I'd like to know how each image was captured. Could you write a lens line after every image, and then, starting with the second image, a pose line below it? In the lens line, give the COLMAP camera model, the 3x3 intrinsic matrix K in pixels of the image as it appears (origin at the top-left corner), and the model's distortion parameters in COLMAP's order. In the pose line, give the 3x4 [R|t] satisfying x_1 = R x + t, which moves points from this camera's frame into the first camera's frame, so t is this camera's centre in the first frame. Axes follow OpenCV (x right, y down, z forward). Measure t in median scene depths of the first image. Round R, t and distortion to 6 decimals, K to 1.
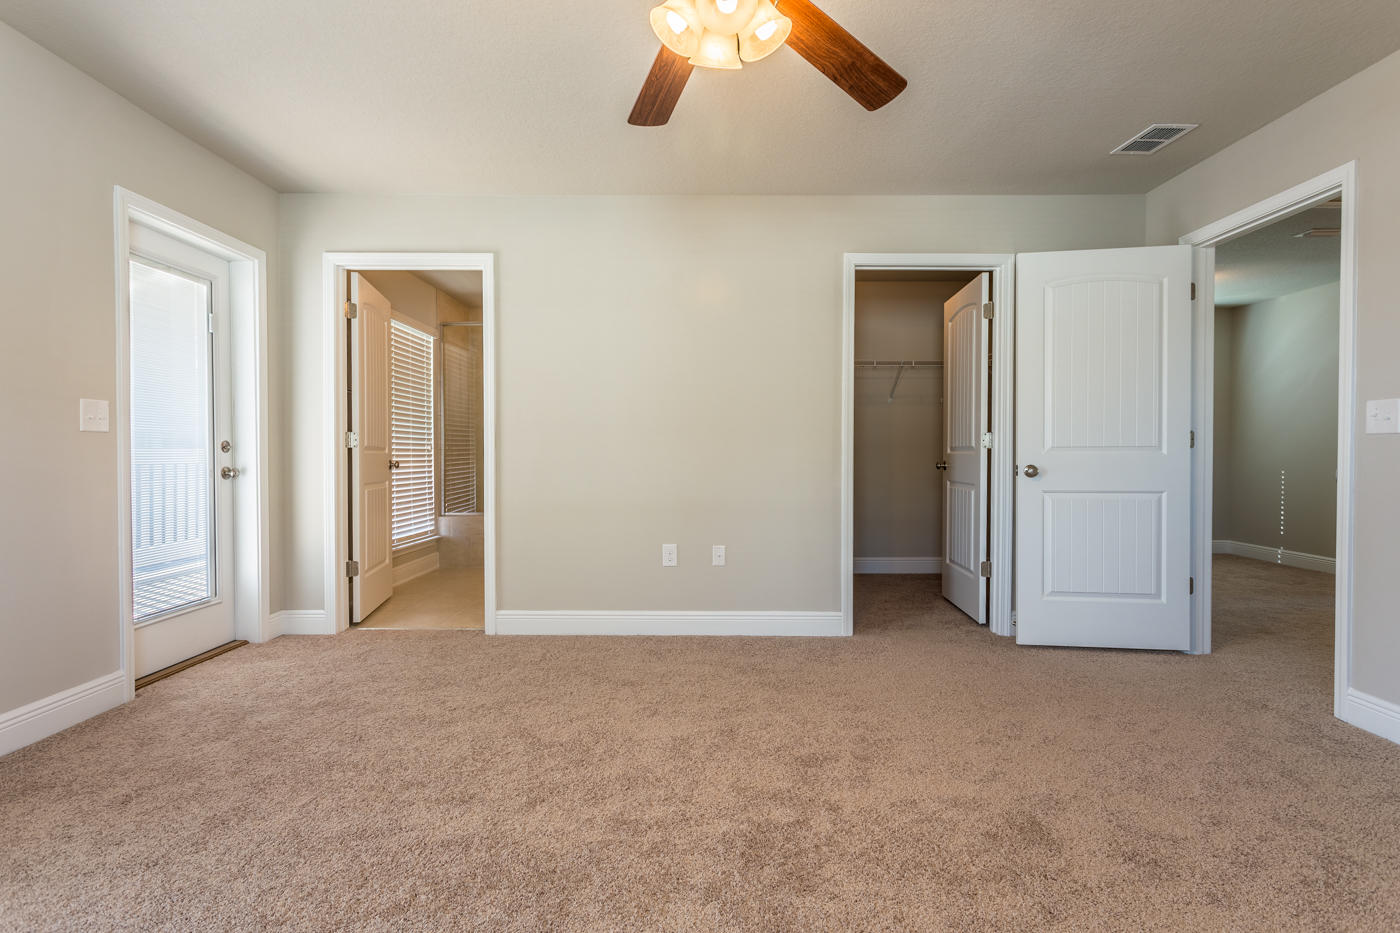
lens RADIAL K [[672.6, 0, 700.0], [0, 672.6, 466.5], [0, 0, 1]] dist [-0.000282, -0.000046]
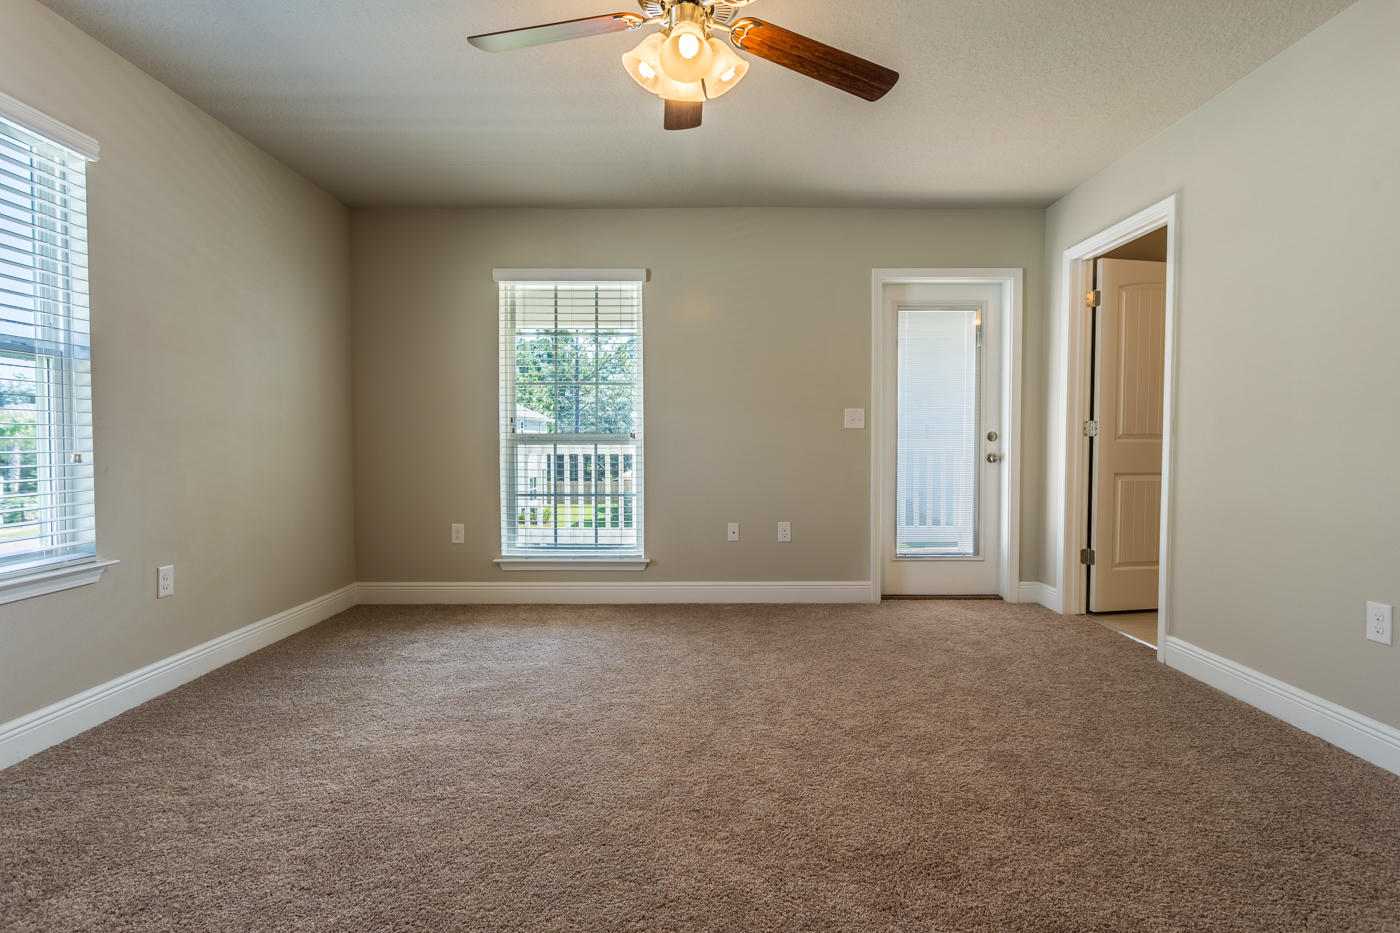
lens RADIAL K [[672.6, 0, 700.0], [0, 672.6, 466.5], [0, 0, 1]] dist [-0.000282, -0.000046]
pose [[0.025156, 0.035171, -0.999065, 0.501381], [-0.020126, 0.999196, 0.034668, -0.006556], [0.999481, 0.019235, 0.025844, 0.419158]]
